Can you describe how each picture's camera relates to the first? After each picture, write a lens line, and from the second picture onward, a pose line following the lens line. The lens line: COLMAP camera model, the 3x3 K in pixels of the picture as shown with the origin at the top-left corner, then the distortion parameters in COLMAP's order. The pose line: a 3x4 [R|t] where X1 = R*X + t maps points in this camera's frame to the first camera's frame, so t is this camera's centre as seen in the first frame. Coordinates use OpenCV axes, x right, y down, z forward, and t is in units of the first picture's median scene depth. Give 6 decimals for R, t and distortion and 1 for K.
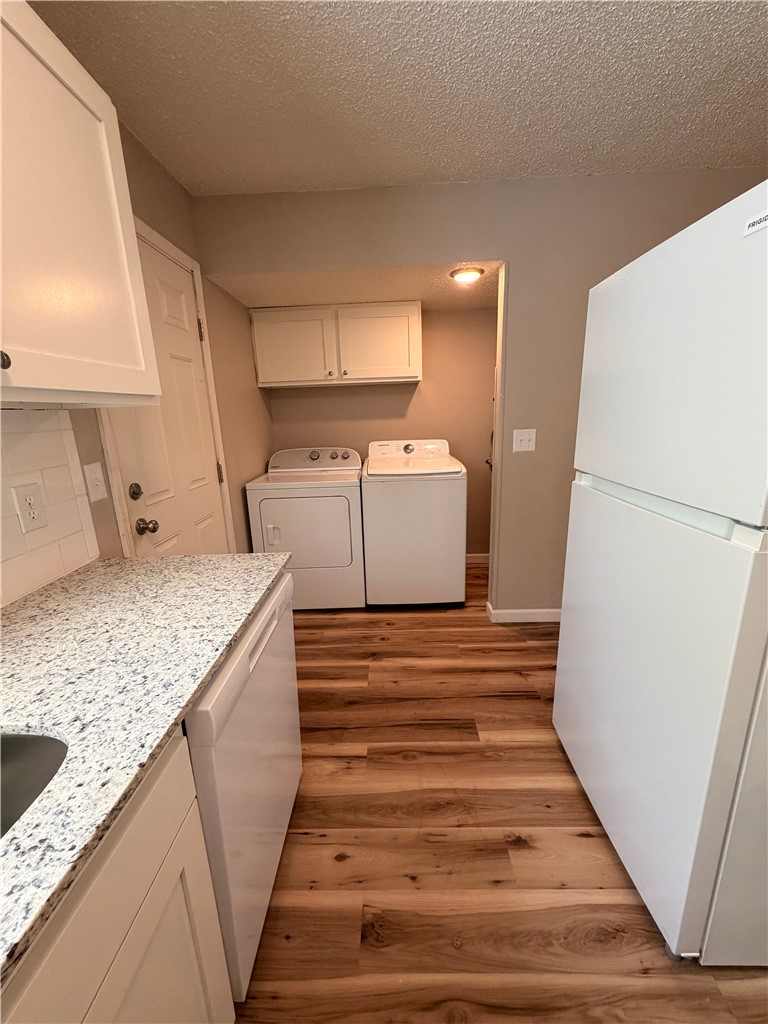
lens RADIAL K [[407.7, 0, 384.0], [0, 407.7, 512.0], [0, 0, 1]] dist [0.000722, -0.000007]
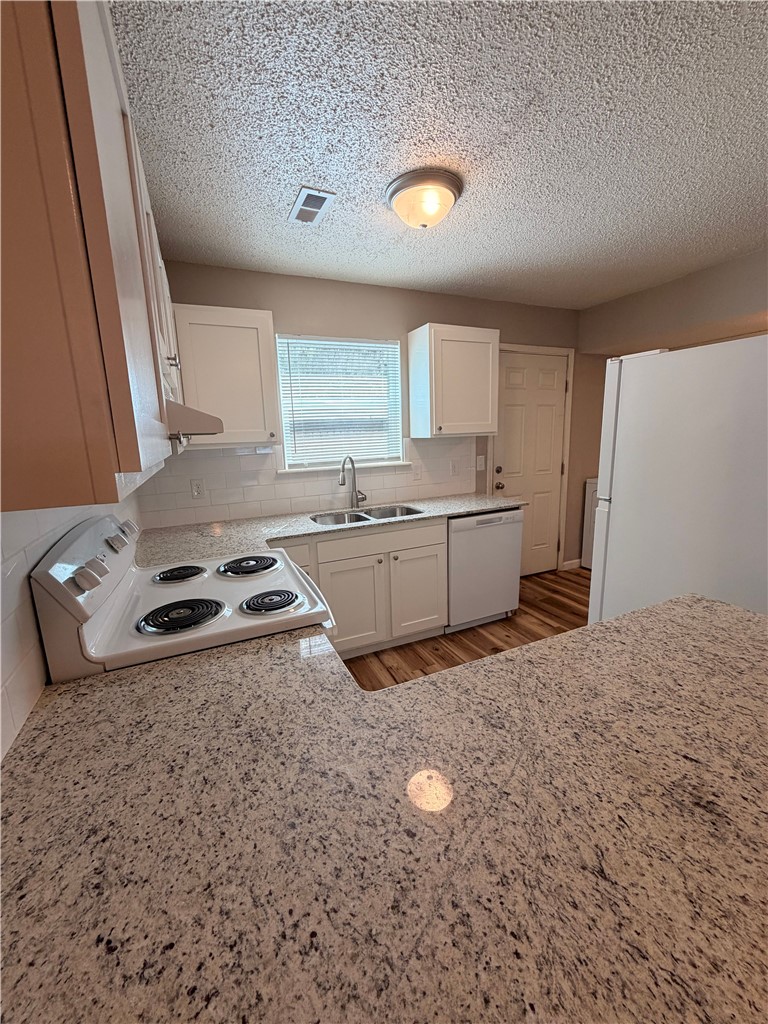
lens RADIAL K [[407.7, 0, 384.0], [0, 407.7, 512.0], [0, 0, 1]] dist [0.000722, -0.000007]
pose [[0.430725, 0.194771, -0.881215, 1.352217], [-0.198974, 0.972901, 0.117780, 0.043952], [0.880276, 0.124608, 0.457808, -0.670238]]
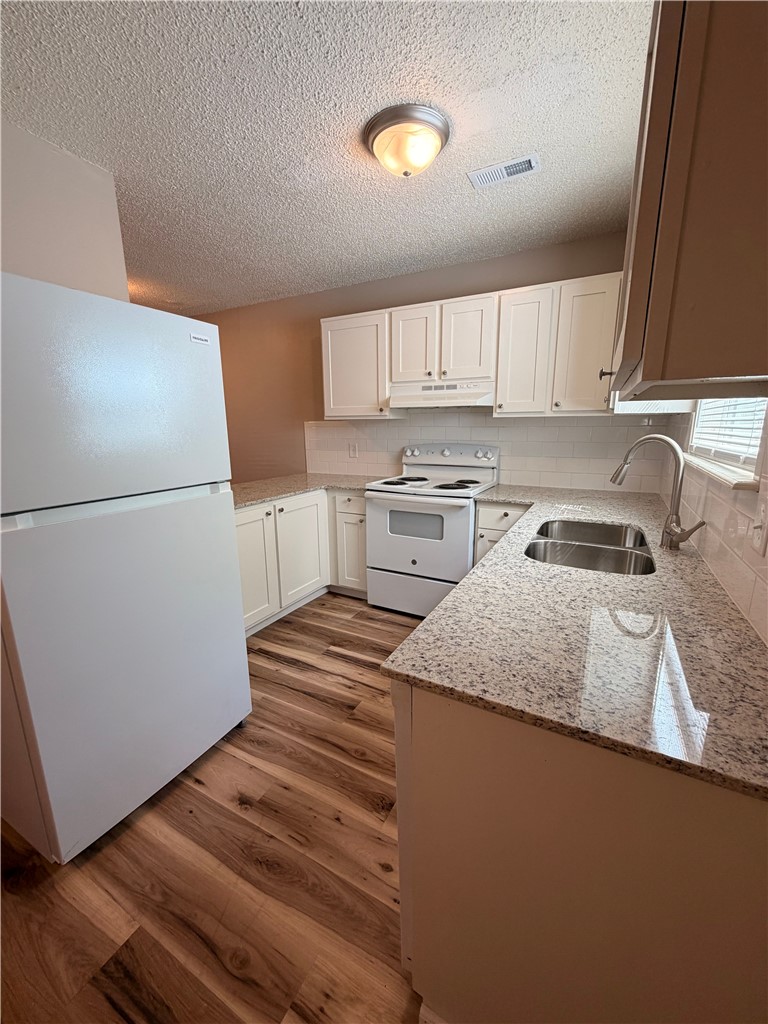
lens RADIAL K [[407.7, 0, 384.0], [0, 407.7, 512.0], [0, 0, 1]] dist [0.000722, -0.000007]
pose [[-0.890267, -0.057606, 0.451782, -0.461192], [0.144816, 0.904681, 0.400725, -0.307088], [-0.431803, 0.422177, -0.797065, 1.326451]]
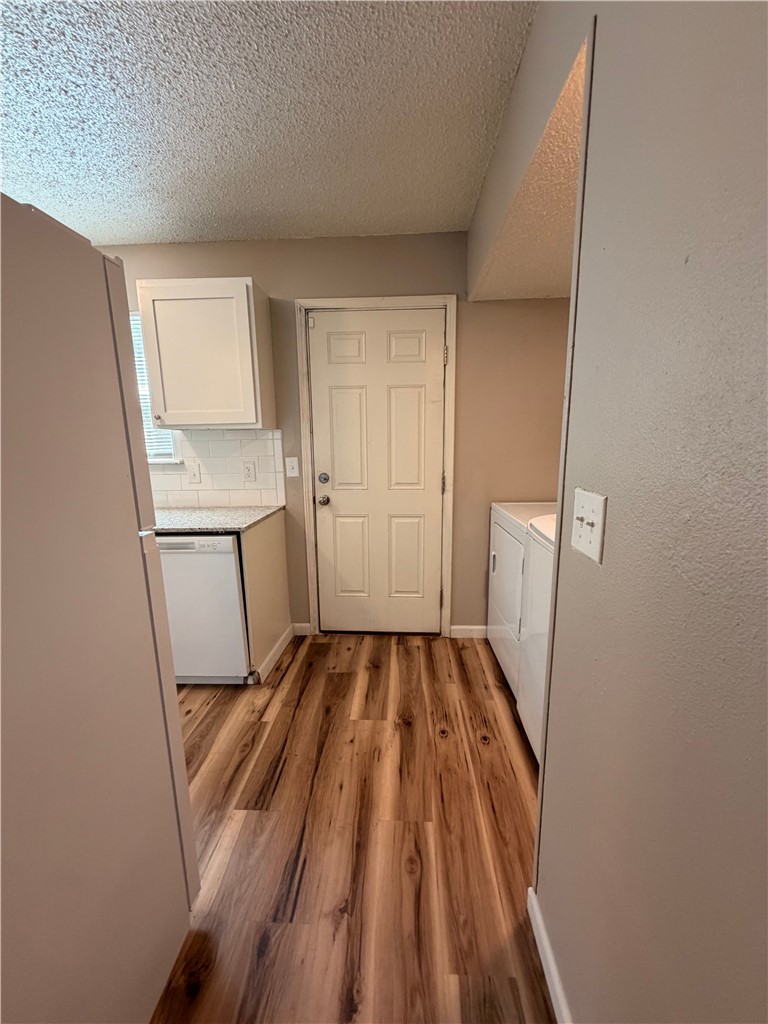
lens RADIAL K [[407.7, 0, 384.0], [0, 407.7, 512.0], [0, 0, 1]] dist [0.000722, -0.000007]
pose [[-0.026782, 0.216396, -0.975938, 1.168426], [-0.225650, 0.949782, 0.216788, -0.382397], [0.973840, 0.226026, 0.023393, 1.421189]]
